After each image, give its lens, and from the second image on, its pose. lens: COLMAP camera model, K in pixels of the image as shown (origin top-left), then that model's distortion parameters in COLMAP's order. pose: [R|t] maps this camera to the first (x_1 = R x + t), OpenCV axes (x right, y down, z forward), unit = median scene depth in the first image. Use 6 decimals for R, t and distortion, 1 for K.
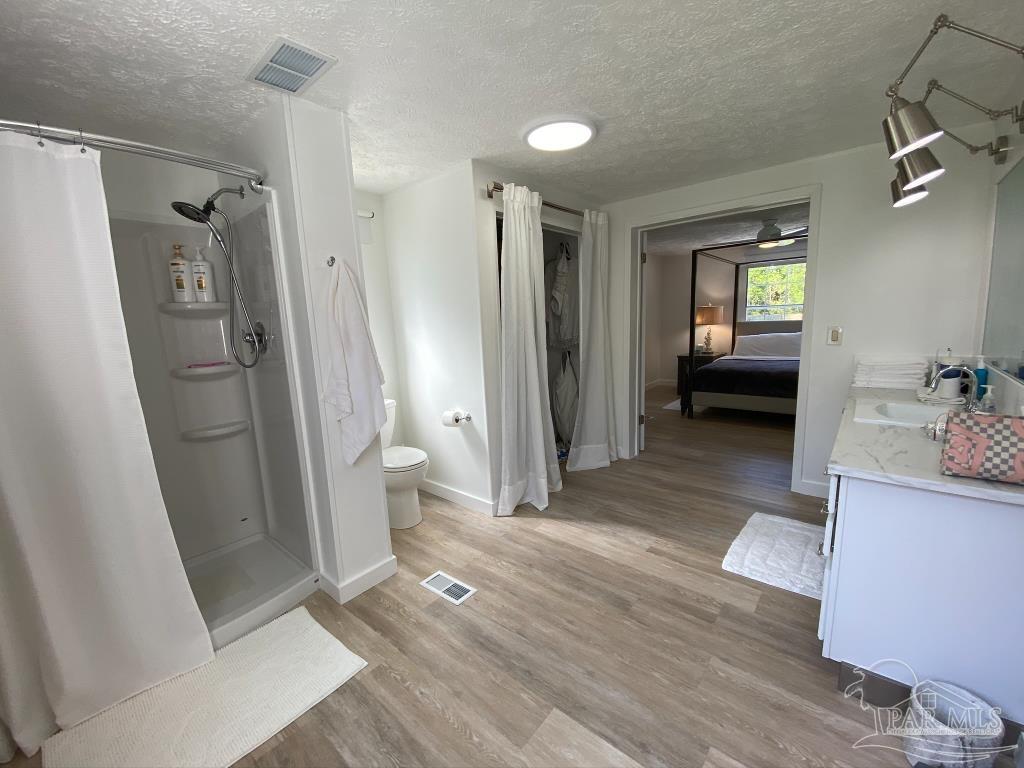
lens RADIAL K [[421.3, 0, 512.0], [0, 421.3, 384.0], [0, 0, 1]] dist [0.068017, -0.053151]
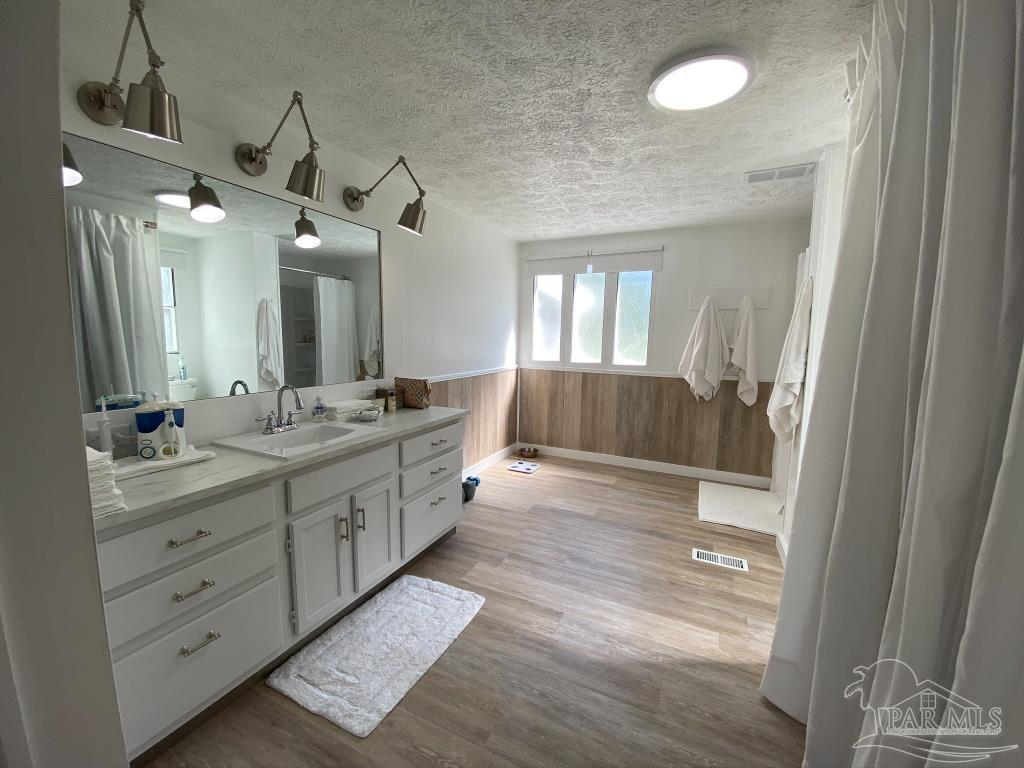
lens RADIAL K [[421.3, 0, 512.0], [0, 421.3, 384.0], [0, 0, 1]] dist [0.068017, -0.053151]
pose [[-0.966021, 0.053055, -0.252959, 0.515639], [-0.019965, 0.960463, 0.277691, -0.229538], [0.257690, 0.273306, -0.926768, 1.402056]]
